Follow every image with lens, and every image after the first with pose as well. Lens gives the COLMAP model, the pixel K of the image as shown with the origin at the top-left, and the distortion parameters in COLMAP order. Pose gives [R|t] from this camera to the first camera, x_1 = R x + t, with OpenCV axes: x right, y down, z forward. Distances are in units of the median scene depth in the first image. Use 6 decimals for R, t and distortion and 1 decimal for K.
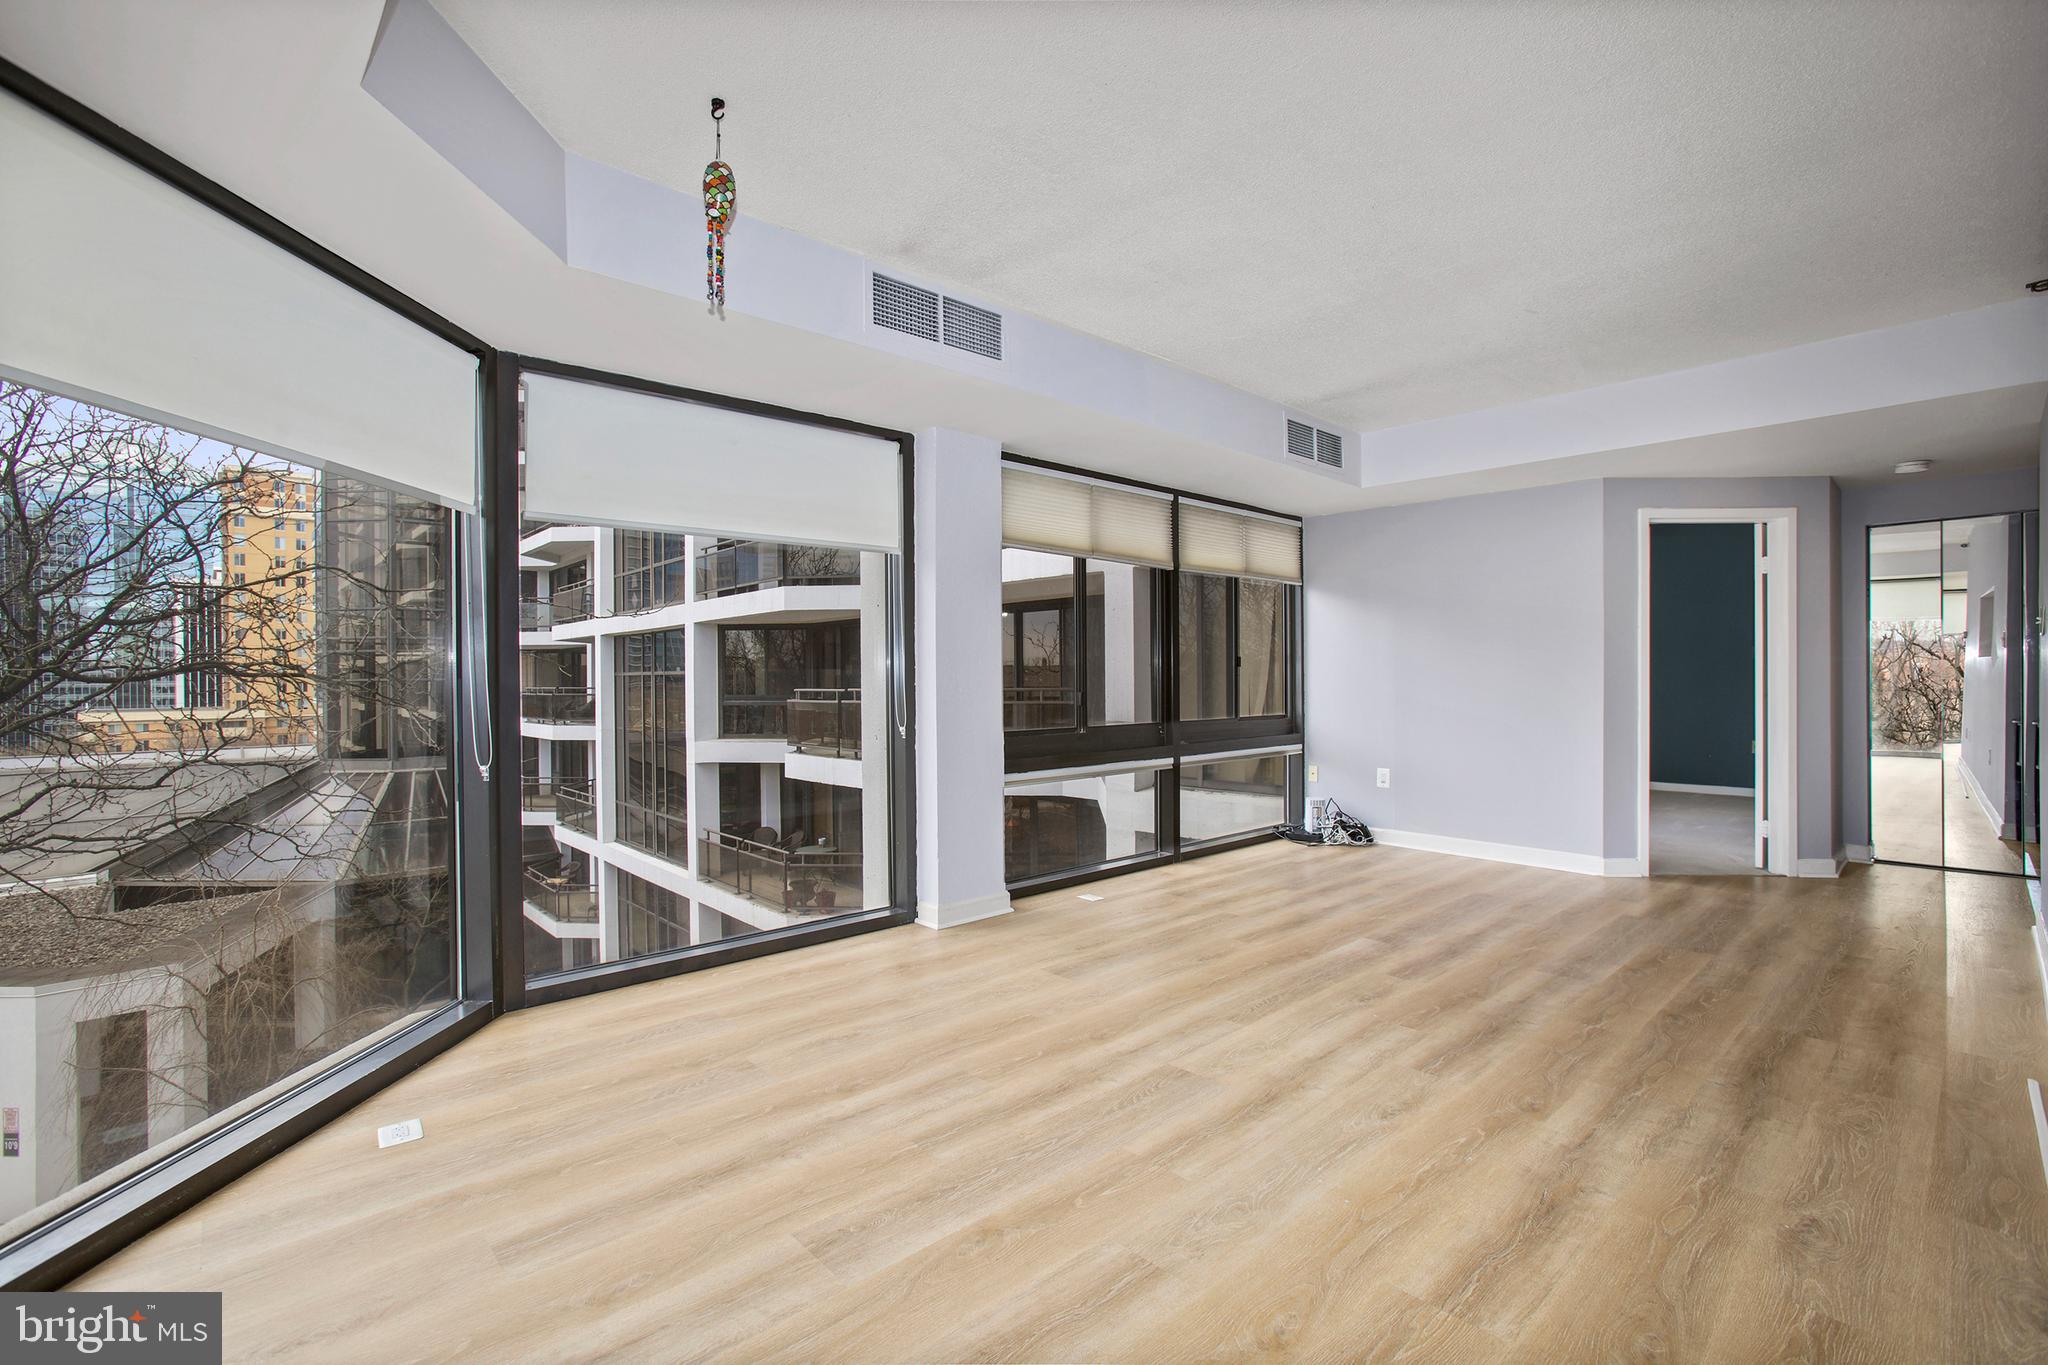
lens RADIAL K [[927.8, 0, 1010.8], [0, 927.8, 683.9], [0, 0, 1]] dist [-0.034248, 0.006407]
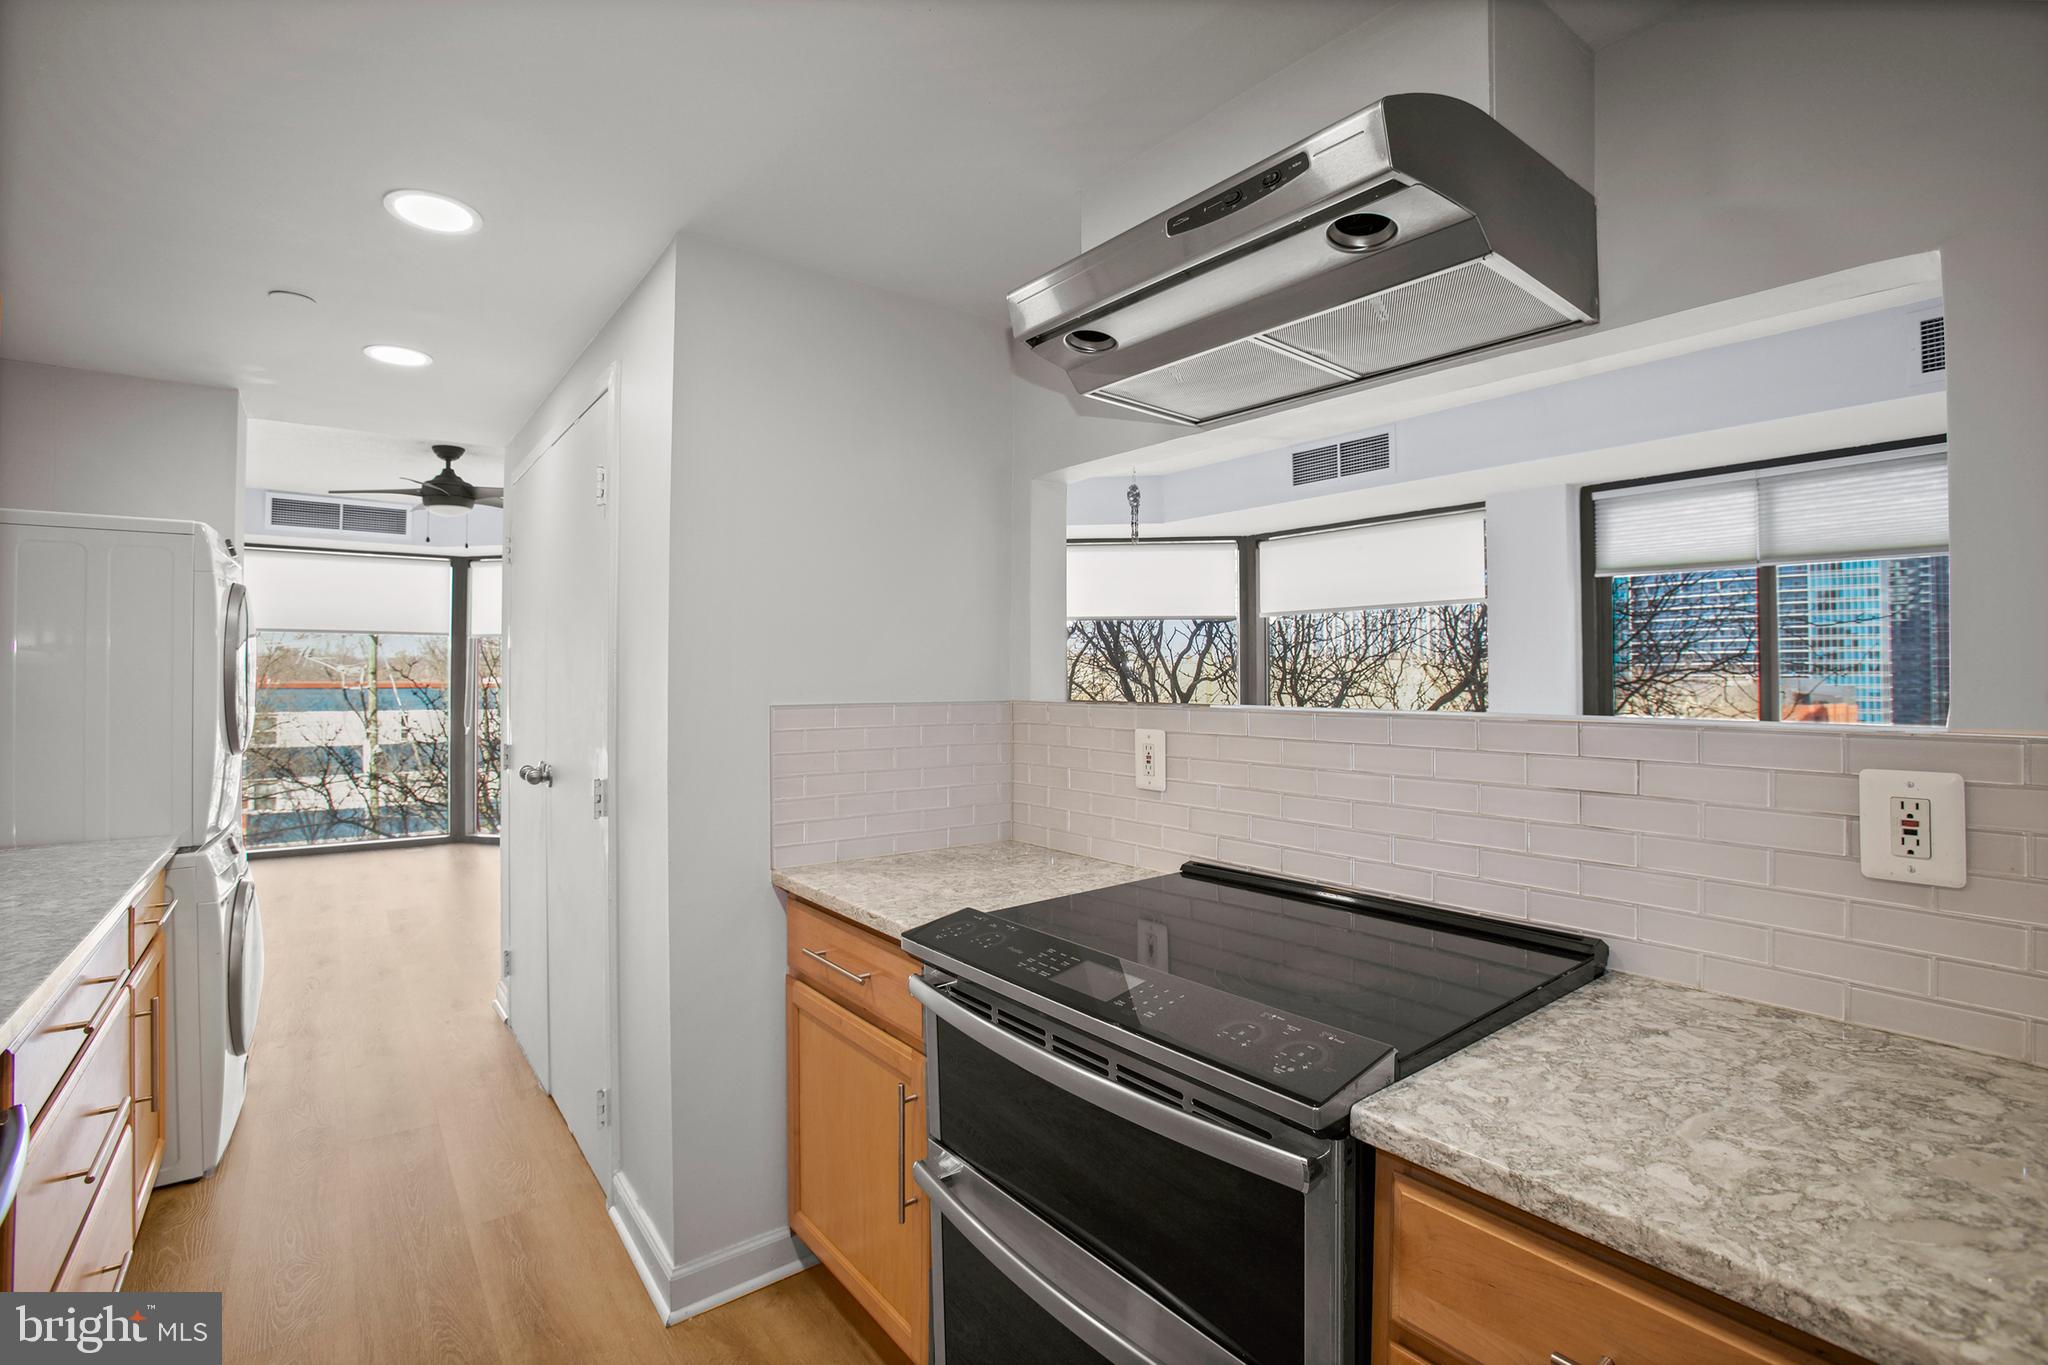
lens RADIAL K [[927.8, 0, 1013.2], [0, 927.8, 673.5], [0, 0, 1]] dist [-0.034248, 0.006407]
pose [[-0.097511, 0.003316, -0.995229, 0.853330], [-0.001025, 0.999994, 0.003432, -0.040360], [0.995234, 0.001355, -0.097507, 0.386109]]
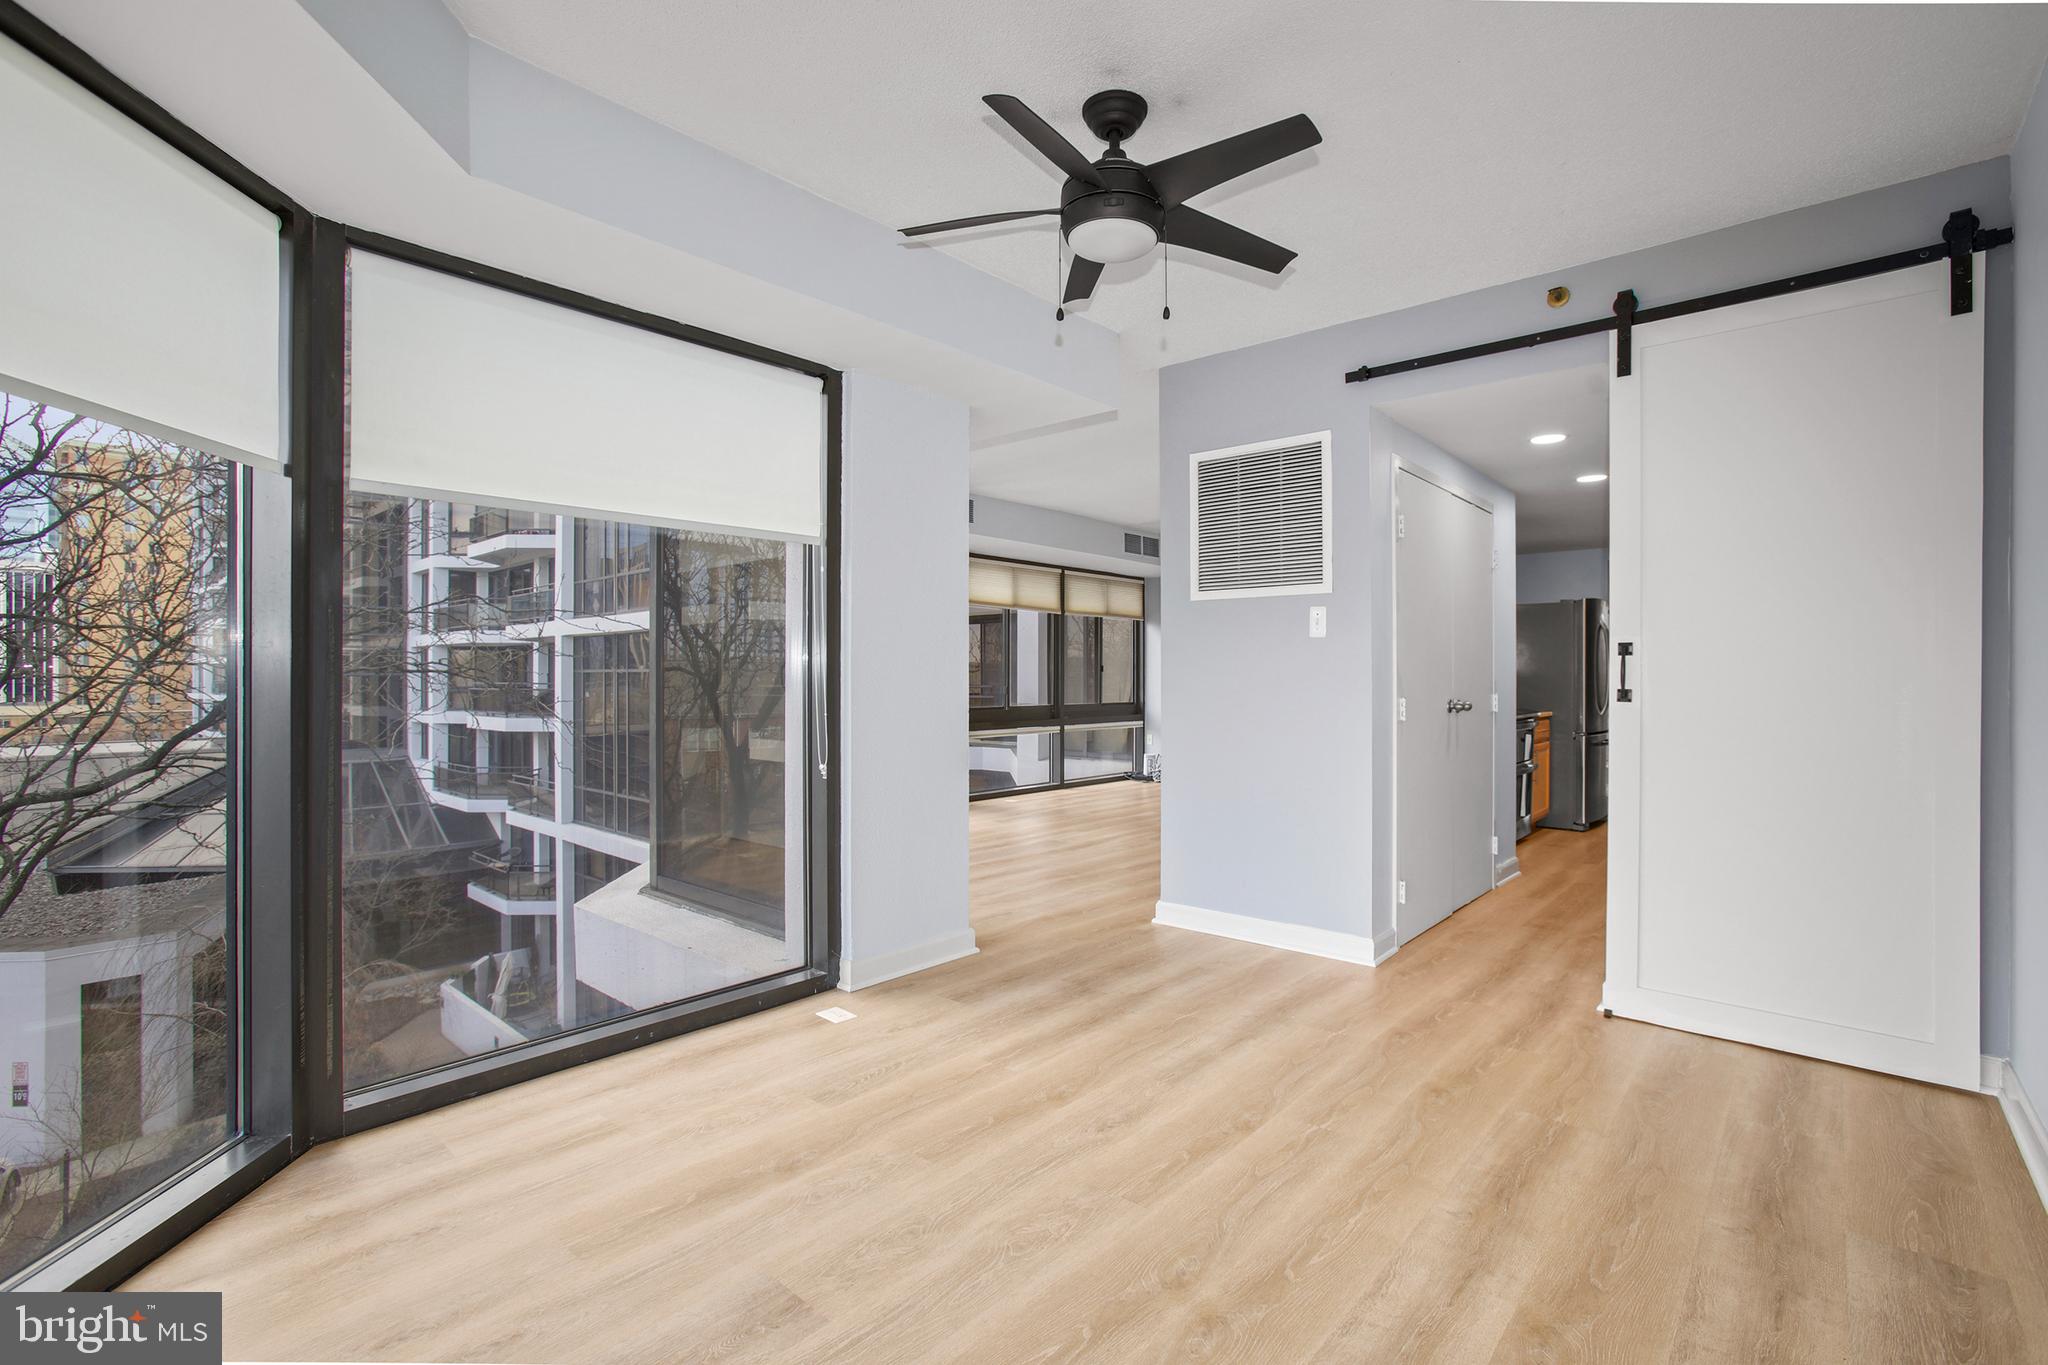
lens RADIAL K [[927.8, 0, 1014.7], [0, 927.8, 664.9], [0, 0, 1]] dist [-0.034248, 0.006407]
pose [[0.995799, 0.009321, 0.091089, -0.058305], [-0.007833, 0.999830, -0.016679, -0.002993], [-0.091229, 0.015895, 0.995703, -0.644655]]
